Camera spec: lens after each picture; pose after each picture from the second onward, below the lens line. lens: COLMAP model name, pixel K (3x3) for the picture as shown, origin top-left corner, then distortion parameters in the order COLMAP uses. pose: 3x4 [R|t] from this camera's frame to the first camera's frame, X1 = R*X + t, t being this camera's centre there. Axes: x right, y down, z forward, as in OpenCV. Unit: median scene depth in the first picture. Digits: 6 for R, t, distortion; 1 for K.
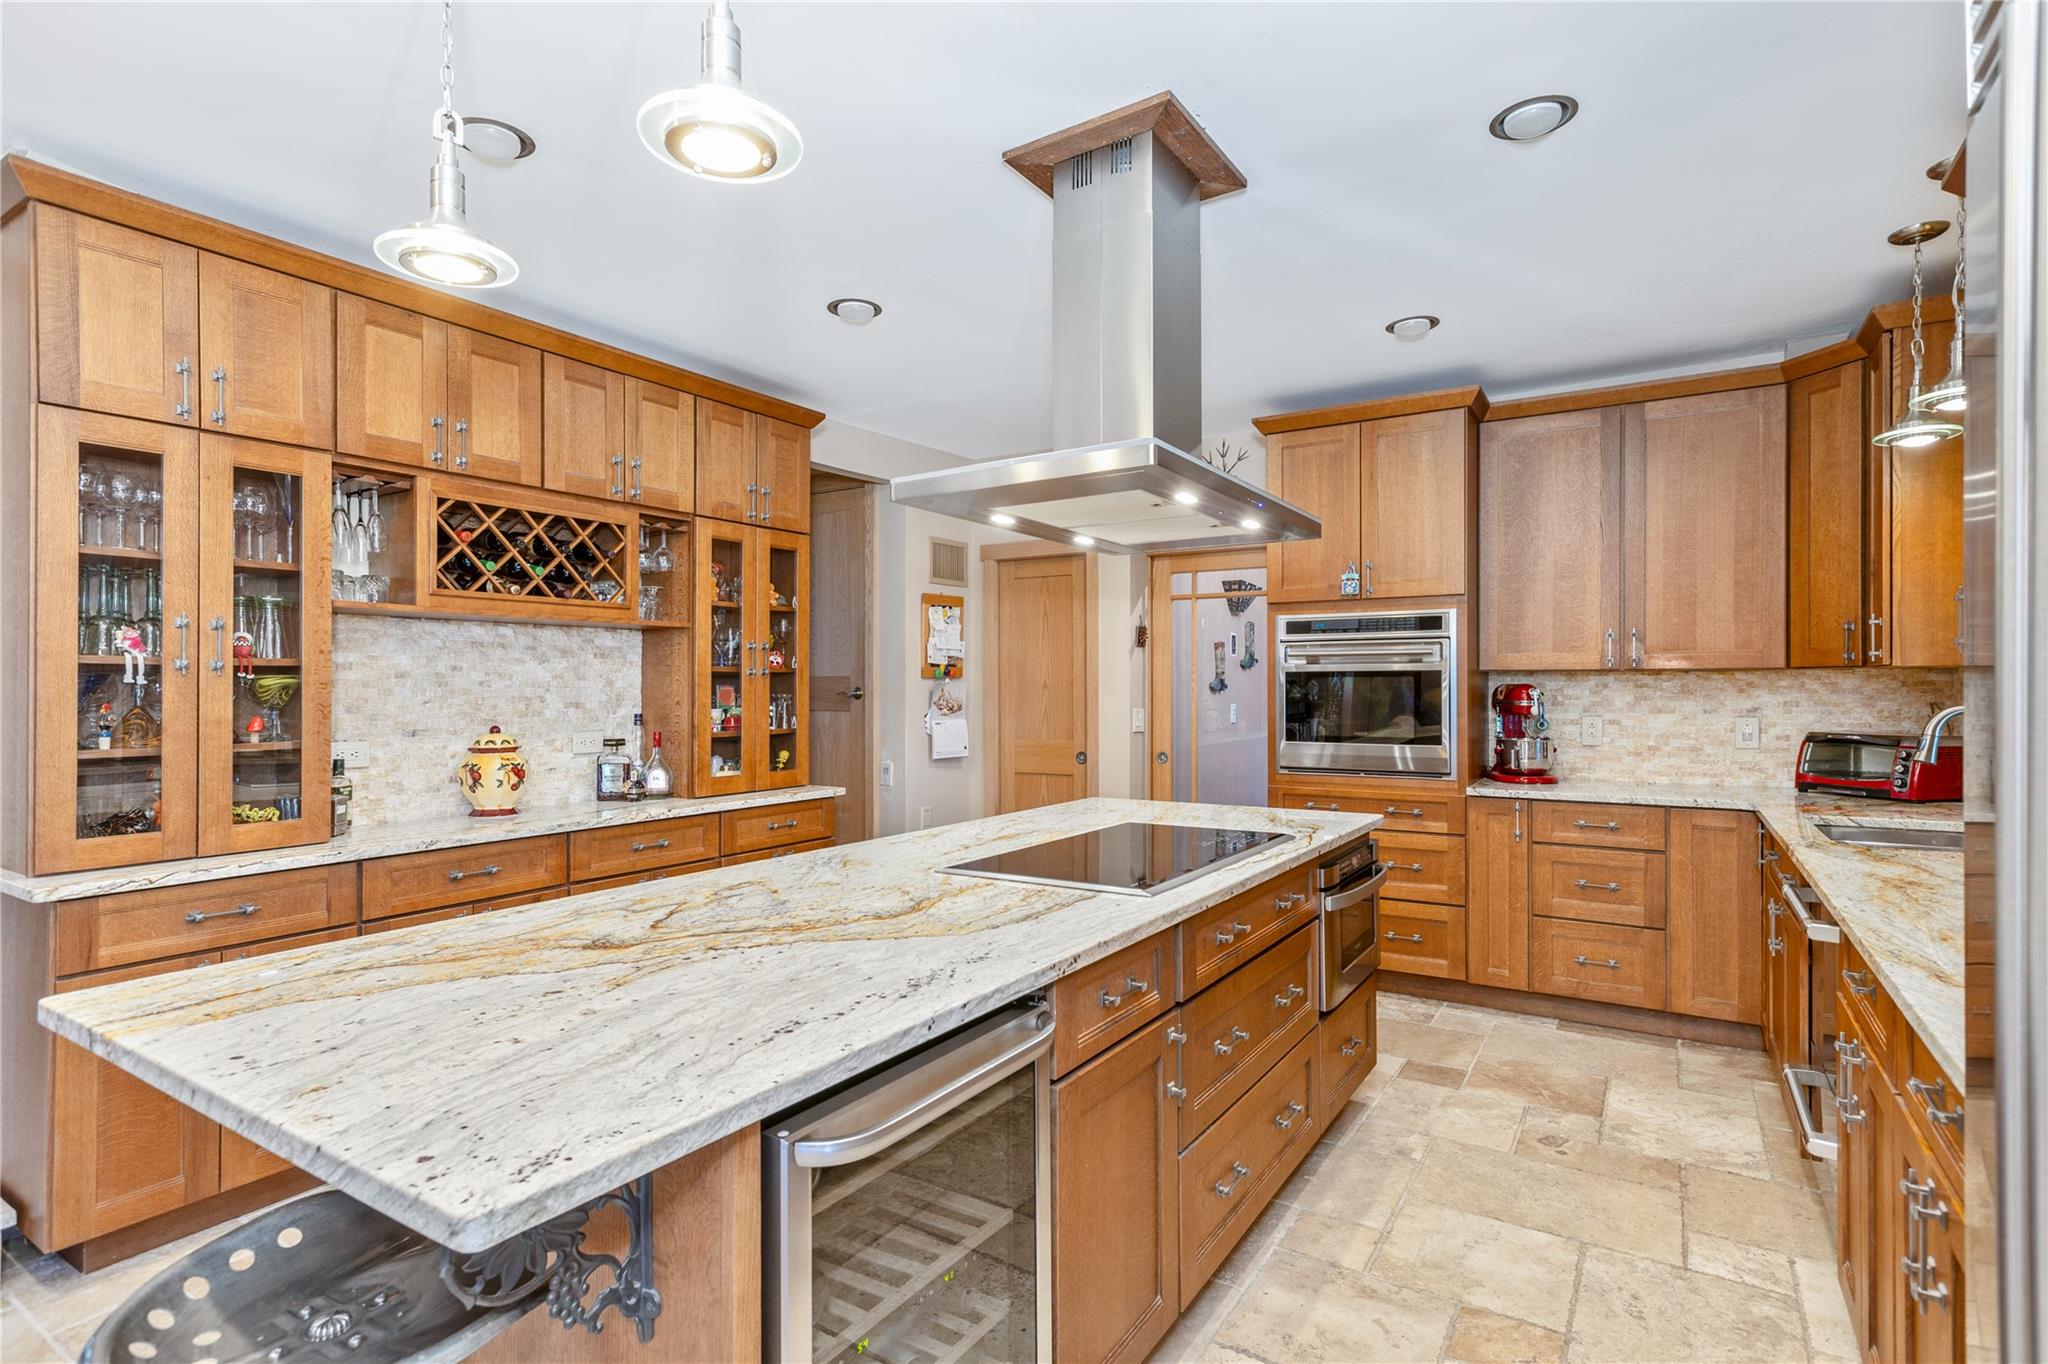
lens RADIAL K [[1004.9, 0, 1029.9], [0, 1004.9, 682.7], [0, 0, 1]] dist [-0.005140, 0.002443]
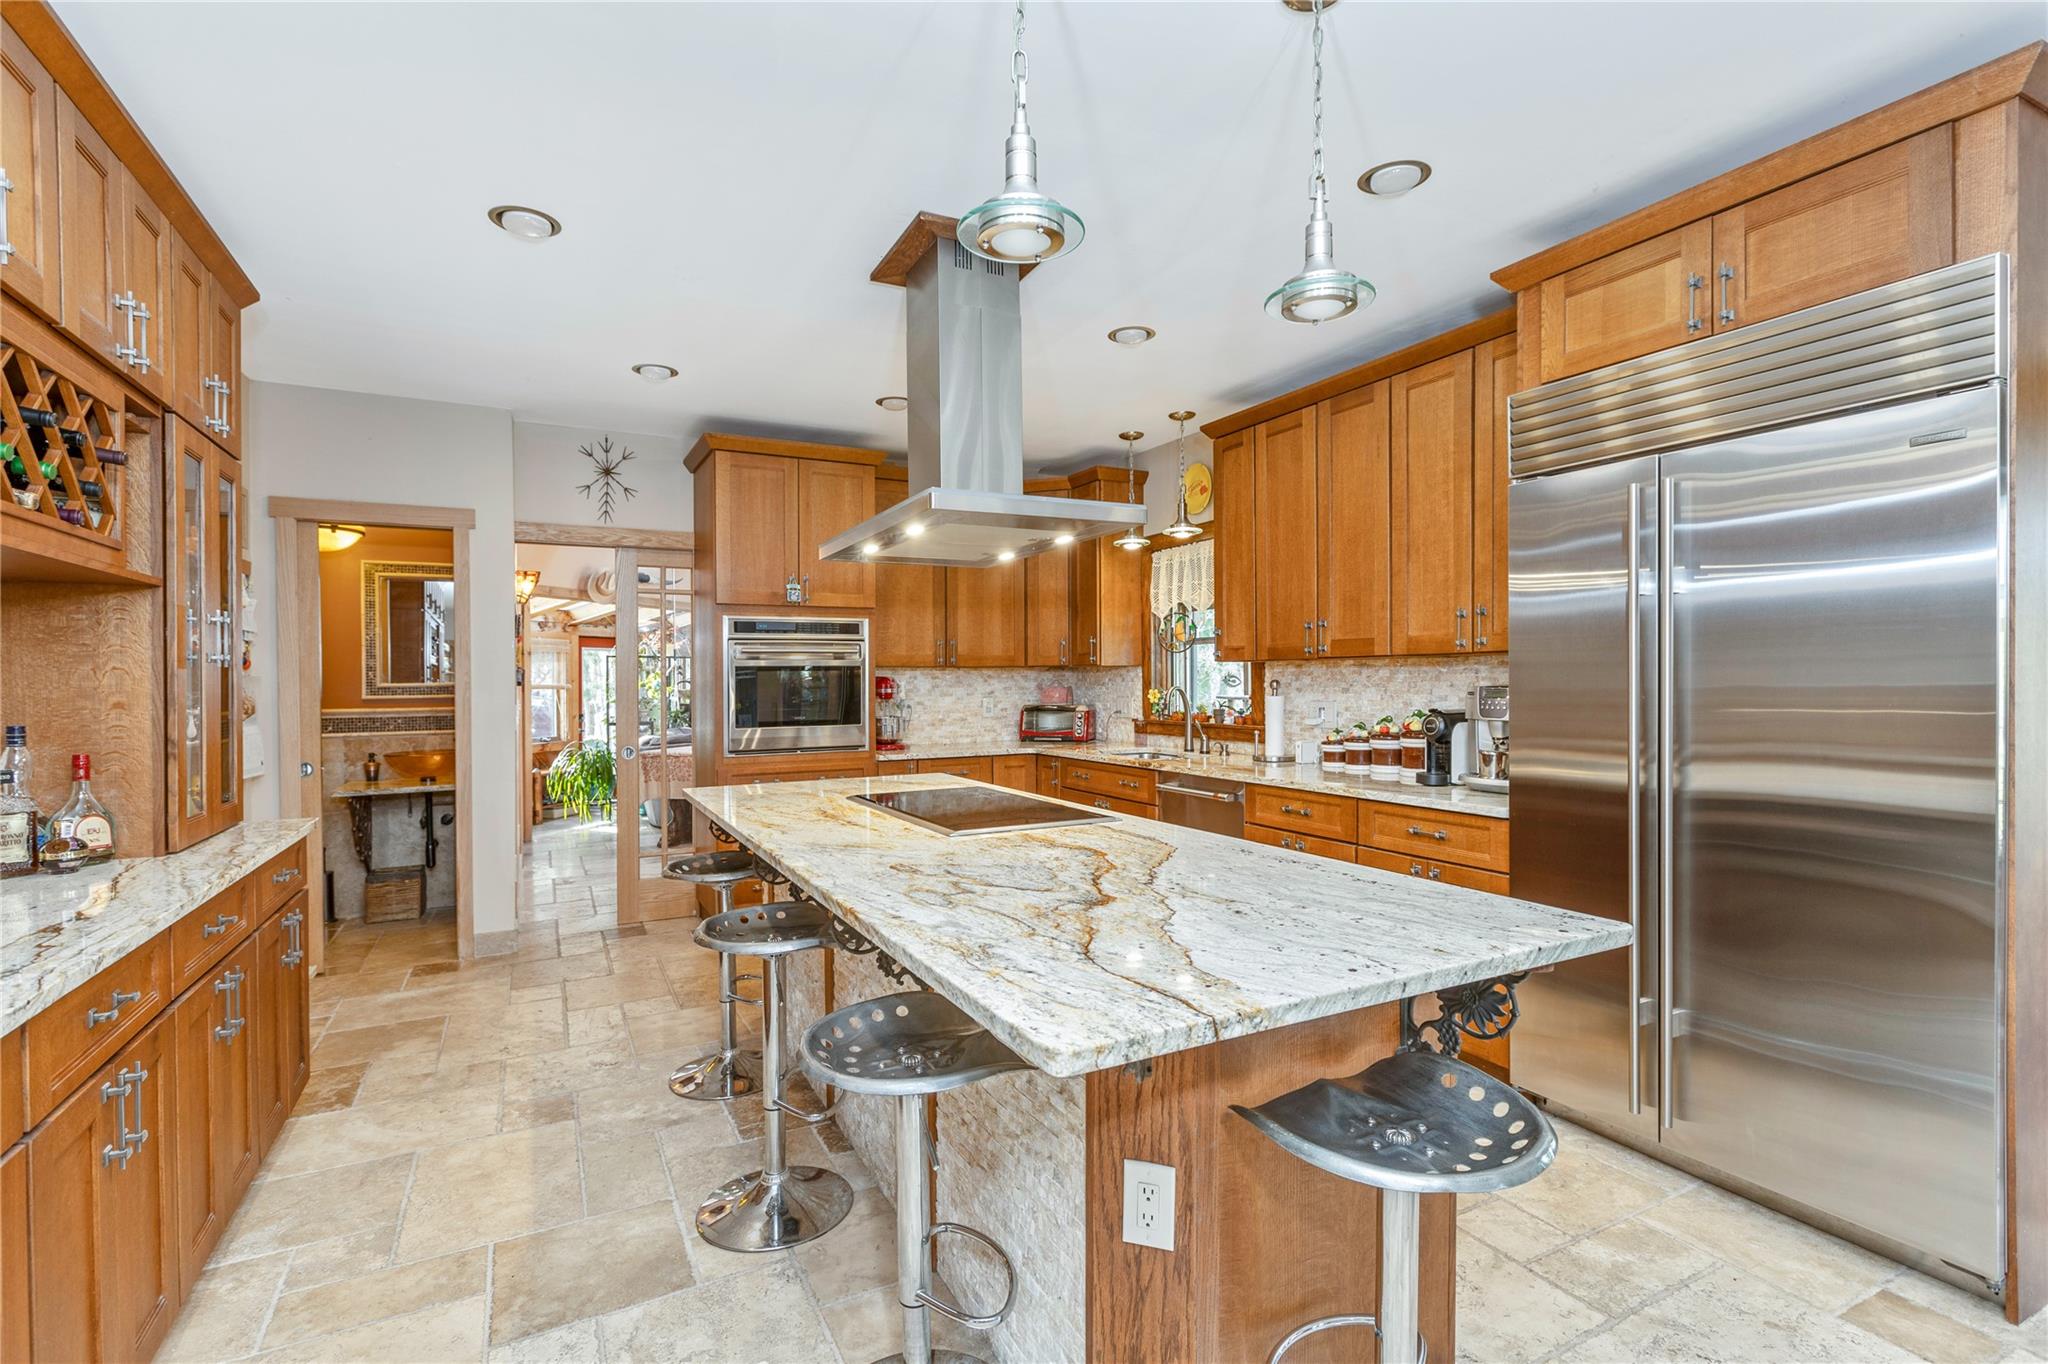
lens RADIAL K [[953.1, 0, 1020.6], [0, 953.1, 684.2], [0, 0, 1]] dist [-0.003962, -0.002216]
pose [[0.497808, -0.006704, 0.867261, -0.613950], [0.001751, 0.999976, 0.006725, 0.003962], [-0.867286, -0.001830, 0.497808, 0.235563]]
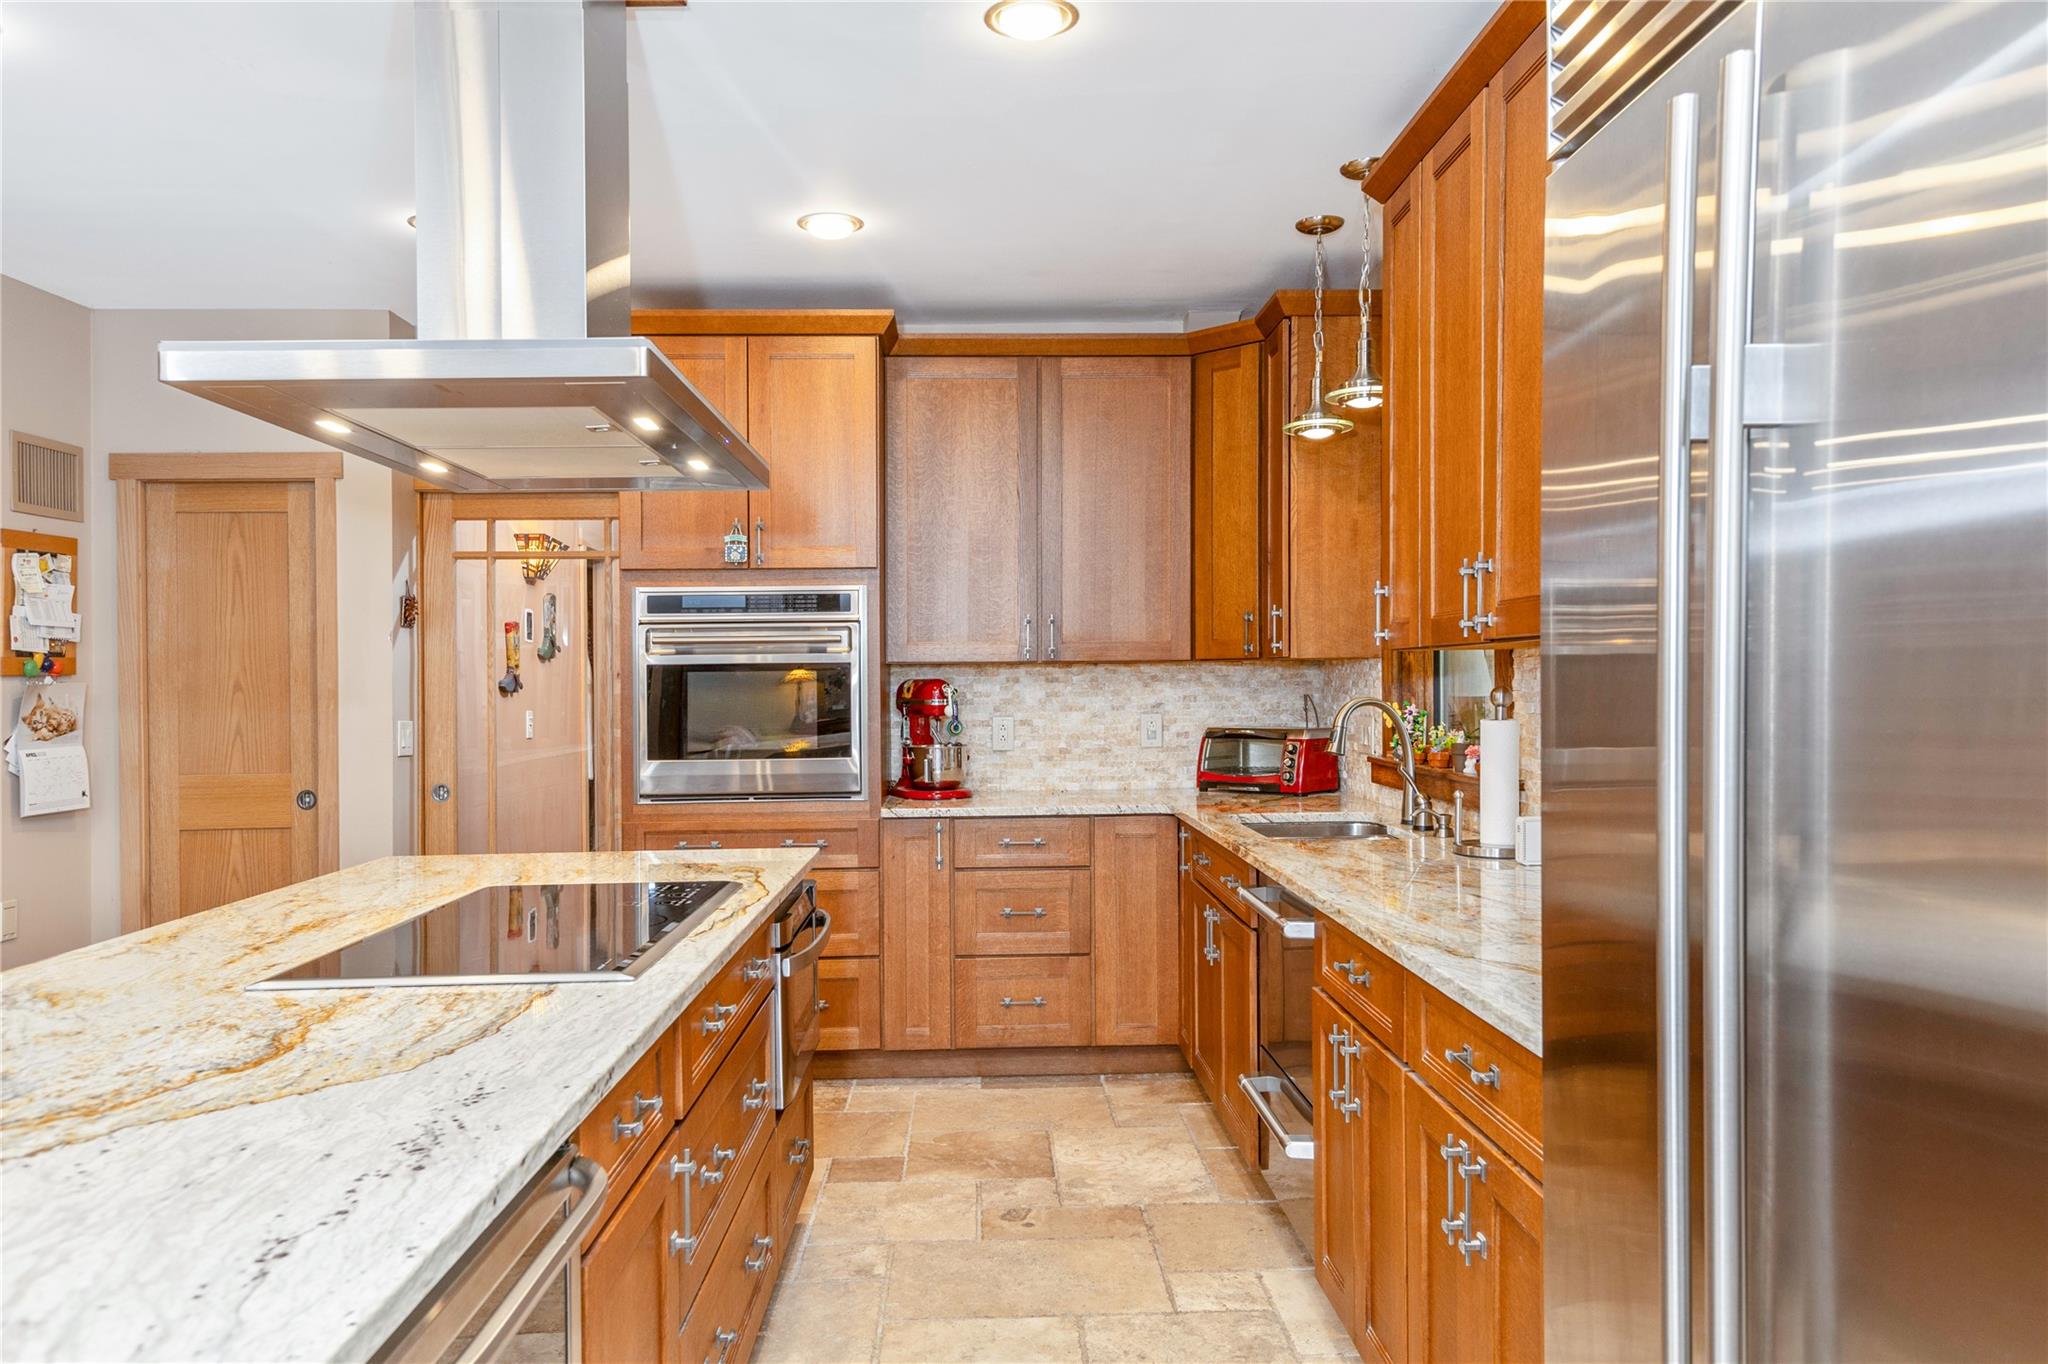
lens RADIAL K [[1389.4, 0, 1037.8], [0, 1389.4, 683.6], [0, 0, 1]] dist [0.002762, 0.011506]
pose [[0.822708, -0.008948, 0.568393, -0.103420], [0.007510, 0.999960, 0.004872, -0.000008], [-0.568414, 0.000260, 0.822743, 0.013262]]
